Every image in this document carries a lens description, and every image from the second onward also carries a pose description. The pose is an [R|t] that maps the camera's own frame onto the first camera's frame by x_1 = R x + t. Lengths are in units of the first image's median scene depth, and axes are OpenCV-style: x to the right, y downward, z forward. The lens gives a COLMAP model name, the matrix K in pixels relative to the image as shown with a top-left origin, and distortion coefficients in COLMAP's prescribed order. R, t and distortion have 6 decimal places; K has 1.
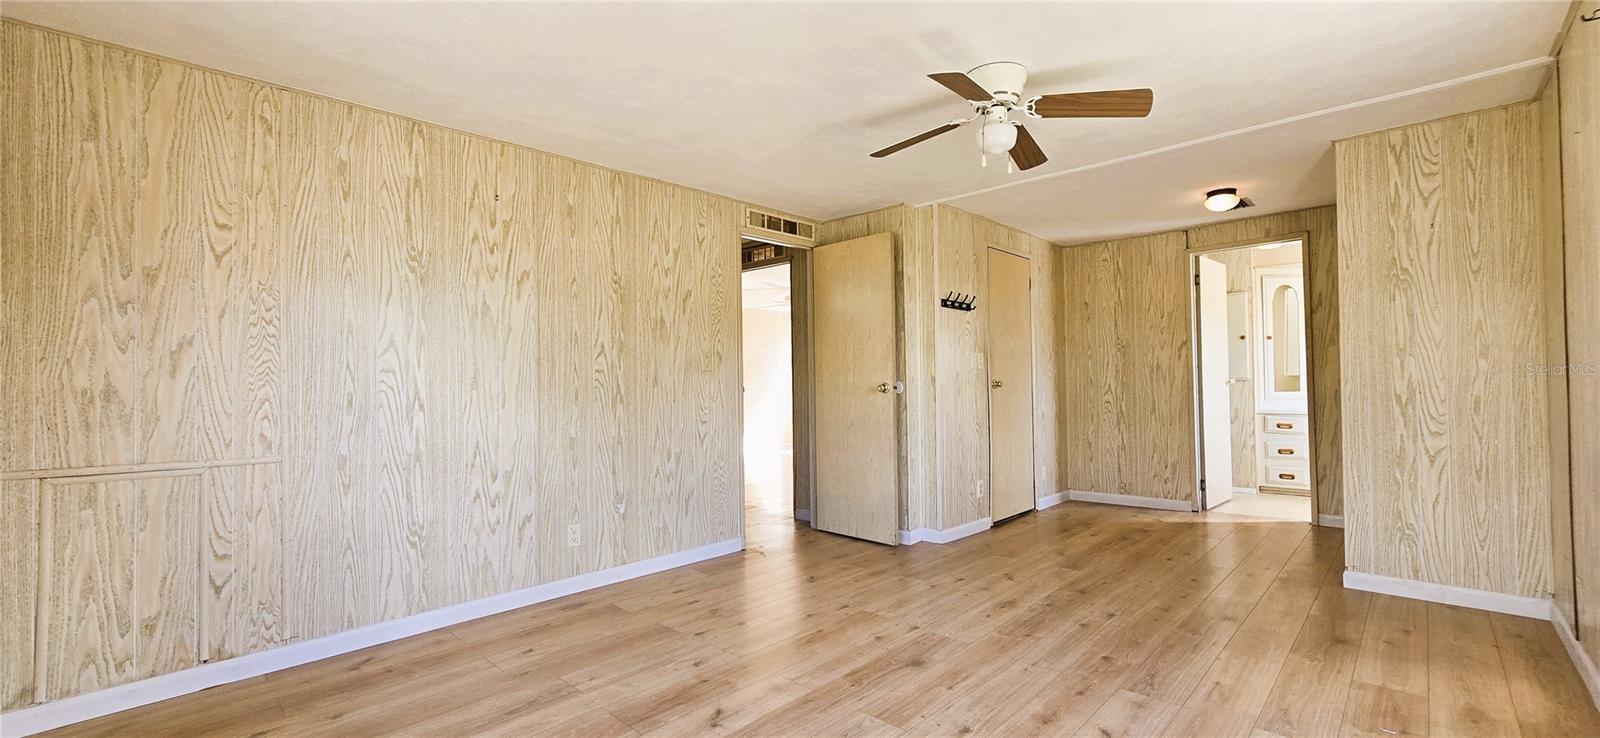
lens RADIAL K [[651.9, 0, 809.0], [0, 651.9, 367.5], [0, 0, 1]] dist [-0.011636, -0.000163]
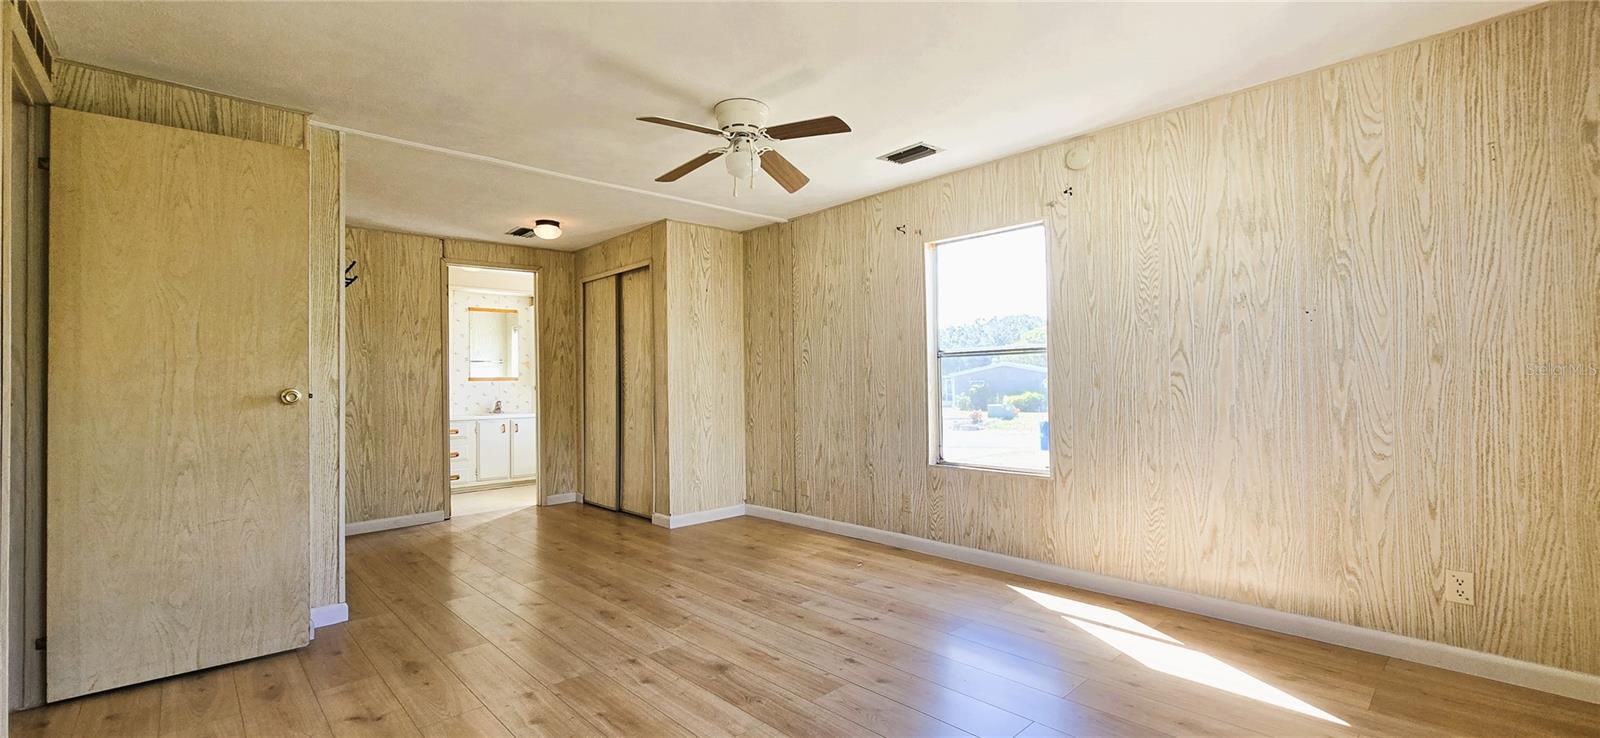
lens RADIAL K [[651.9, 0, 809.0], [0, 651.9, 367.5], [0, 0, 1]] dist [-0.011636, -0.000163]
pose [[0.046756, 0.034258, 0.998319, -0.660531], [-0.006143, 0.999403, -0.034008, 0.029813], [-0.998887, -0.004542, 0.046938, 0.665513]]
